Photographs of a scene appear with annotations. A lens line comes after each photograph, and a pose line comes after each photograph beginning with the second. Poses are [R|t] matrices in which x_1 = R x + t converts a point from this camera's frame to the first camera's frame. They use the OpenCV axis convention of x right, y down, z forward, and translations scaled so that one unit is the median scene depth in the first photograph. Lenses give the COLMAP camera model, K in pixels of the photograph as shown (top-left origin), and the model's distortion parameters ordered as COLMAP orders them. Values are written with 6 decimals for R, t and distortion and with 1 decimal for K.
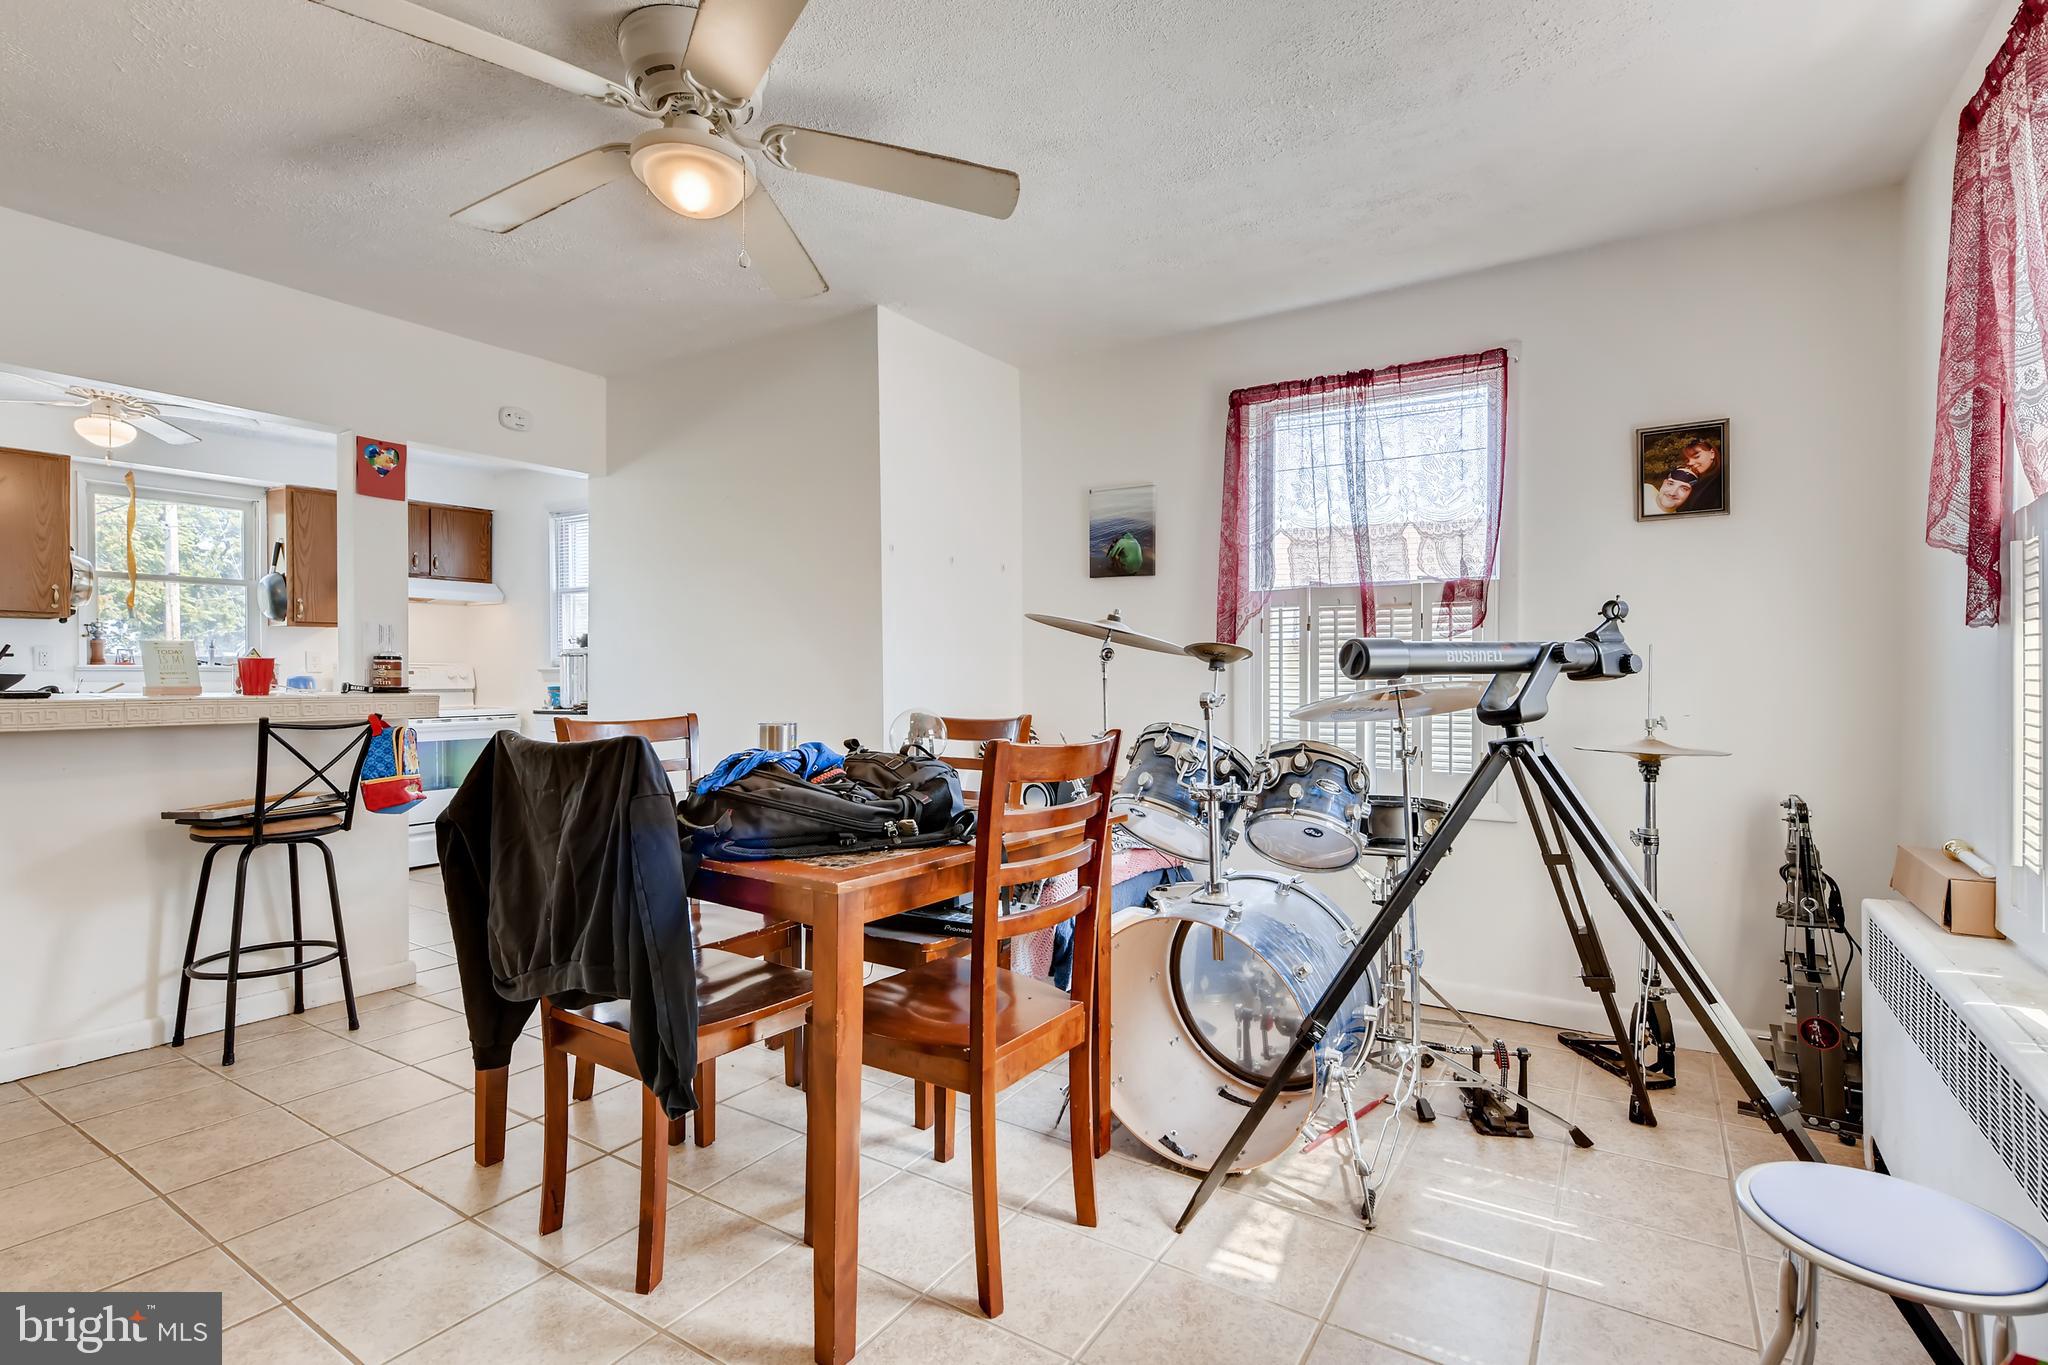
lens RADIAL K [[957.5, 0, 1025.5], [0, 957.5, 678.5], [0, 0, 1]] dist [0.003141, 0.000382]
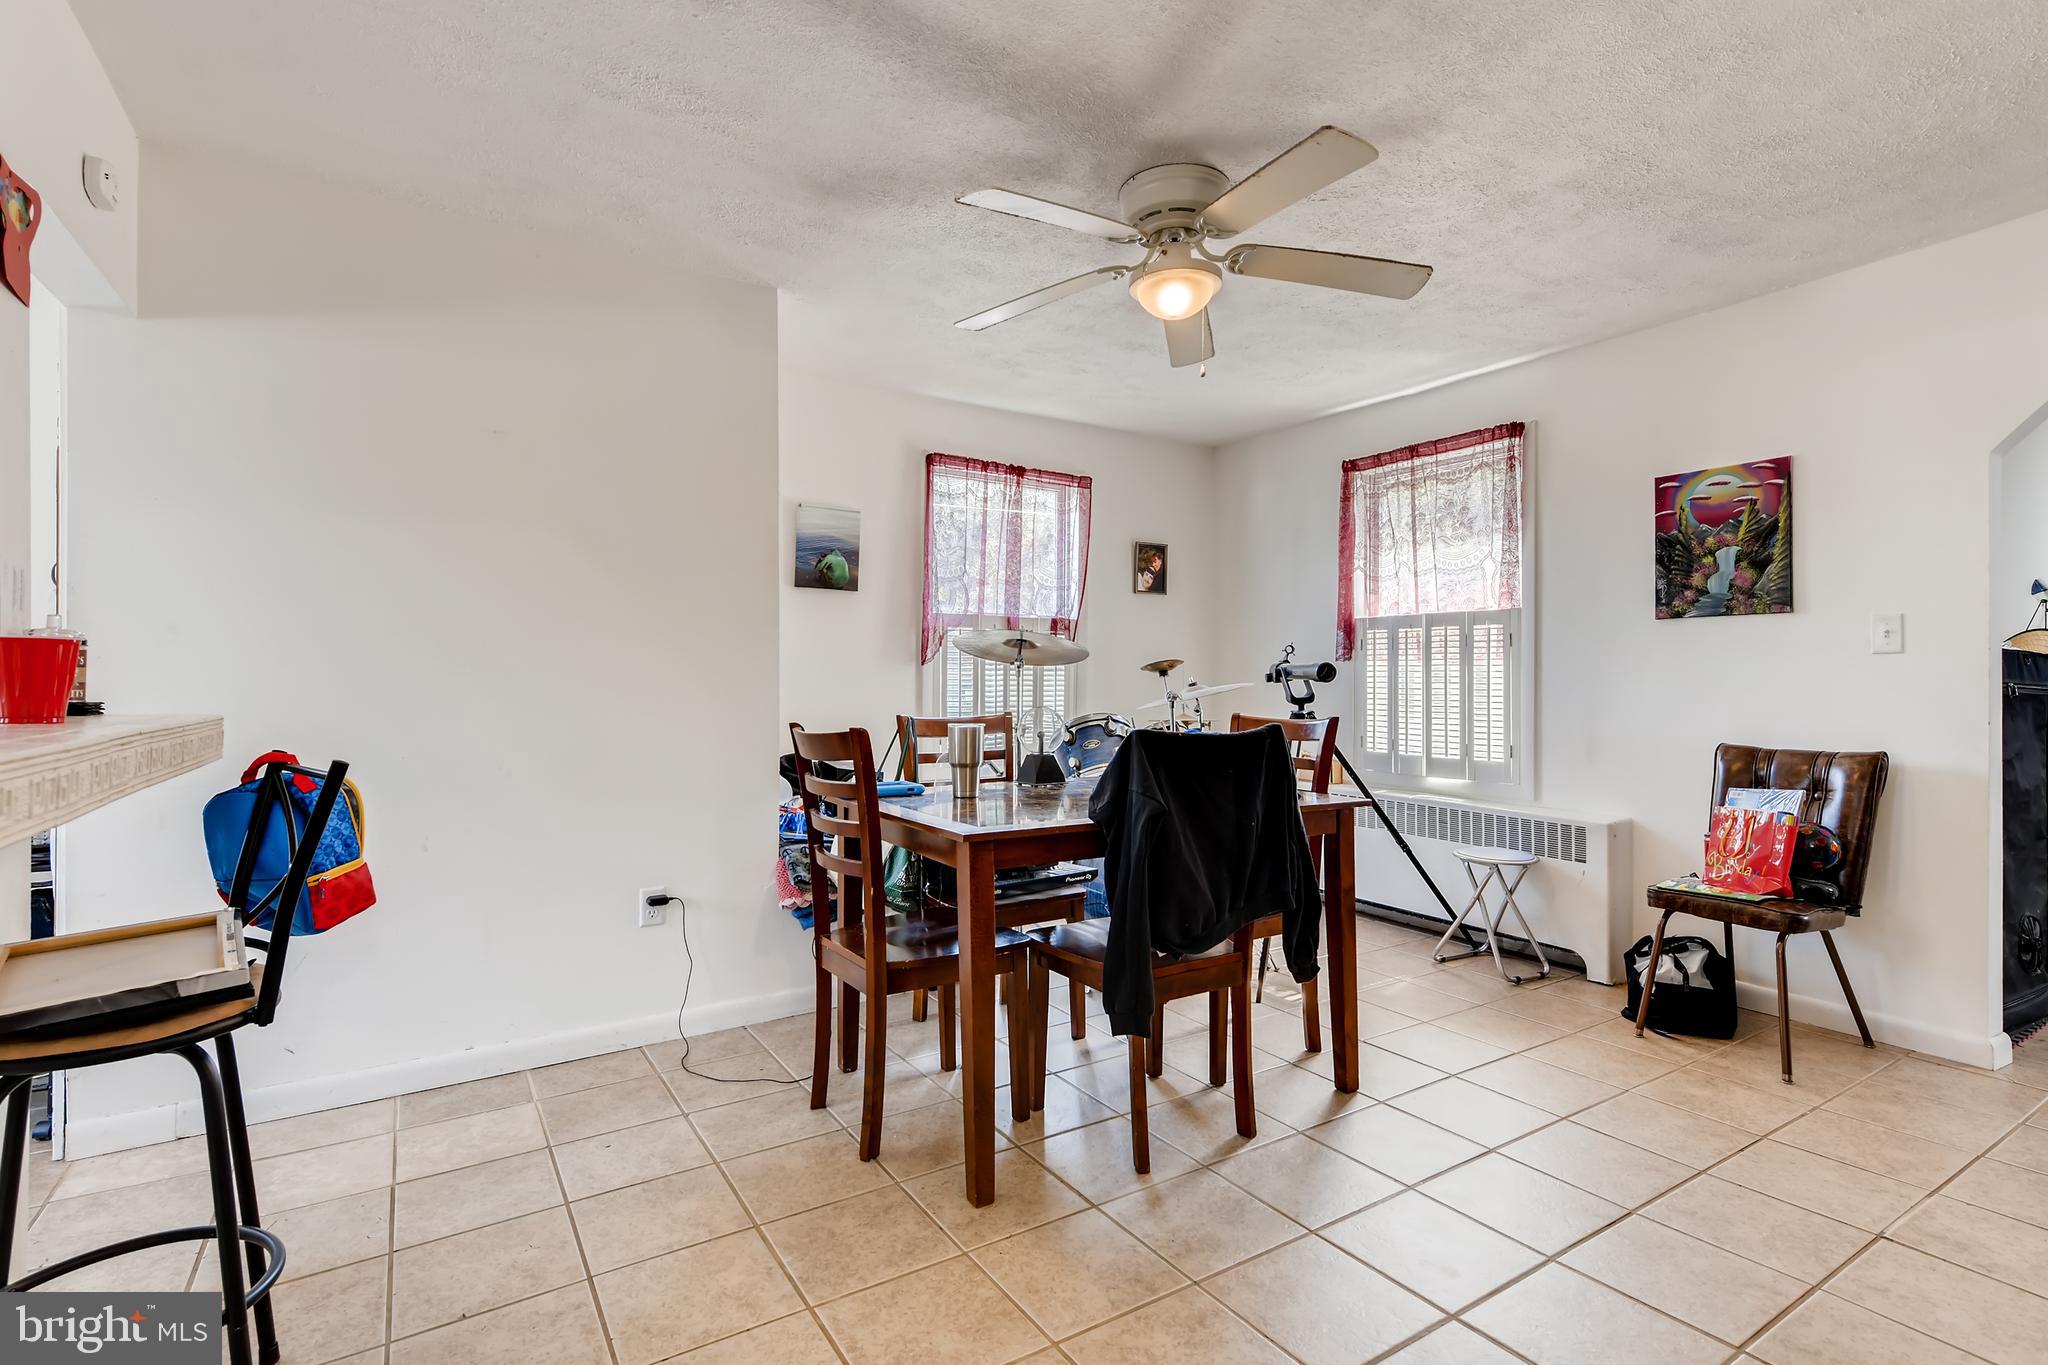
lens RADIAL K [[957.5, 0, 1015.4], [0, 957.5, 679.2], [0, 0, 1]] dist [0.003141, 0.000382]
pose [[0.416221, 0.004057, 0.909255, -0.929881], [0.002058, 0.999983, -0.005405, 0.003036], [-0.909261, 0.004121, 0.416205, 0.408687]]
